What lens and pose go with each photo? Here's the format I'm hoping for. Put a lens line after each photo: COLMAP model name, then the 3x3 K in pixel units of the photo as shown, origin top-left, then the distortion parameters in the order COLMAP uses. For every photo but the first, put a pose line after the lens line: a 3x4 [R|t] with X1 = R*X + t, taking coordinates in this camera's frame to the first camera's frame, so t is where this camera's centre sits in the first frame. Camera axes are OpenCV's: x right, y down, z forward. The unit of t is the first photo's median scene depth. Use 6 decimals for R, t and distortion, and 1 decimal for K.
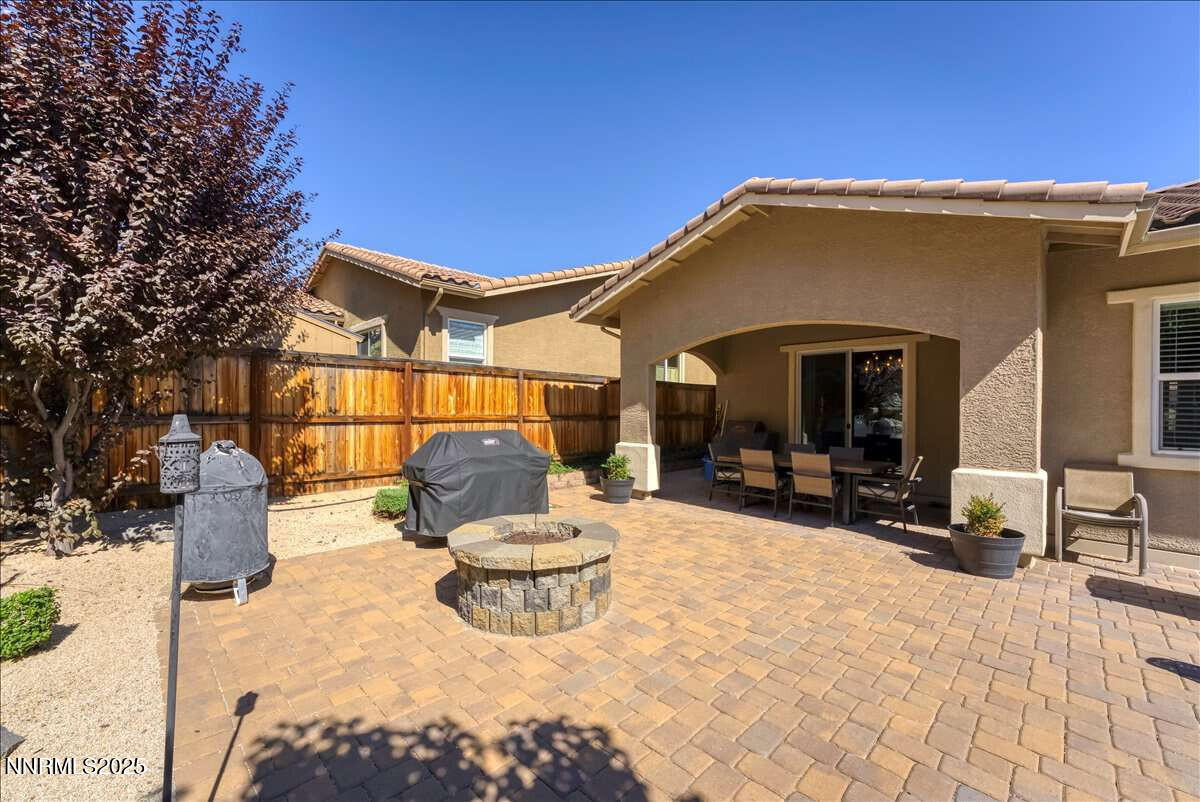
lens RADIAL K [[484.0, 0, 598.1], [0, 484.0, 409.9], [0, 0, 1]] dist [0.000485, -0.000108]
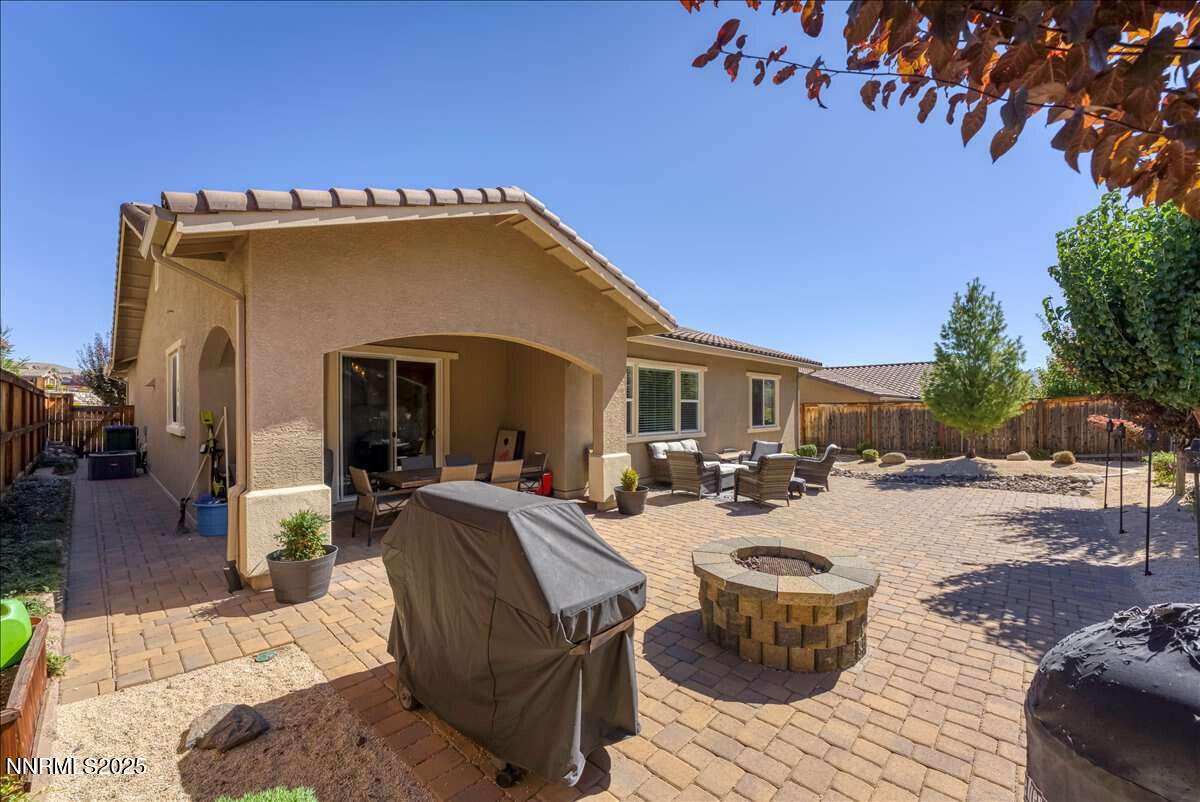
lens RADIAL K [[484.0, 0, 598.1], [0, 484.0, 409.9], [0, 0, 1]] dist [0.000485, -0.000108]
pose [[-0.045616, -0.009405, 0.998915, -0.839554], [0.003541, 0.999948, 0.009576, -0.043419], [-0.998953, 0.003974, -0.045580, 1.094656]]
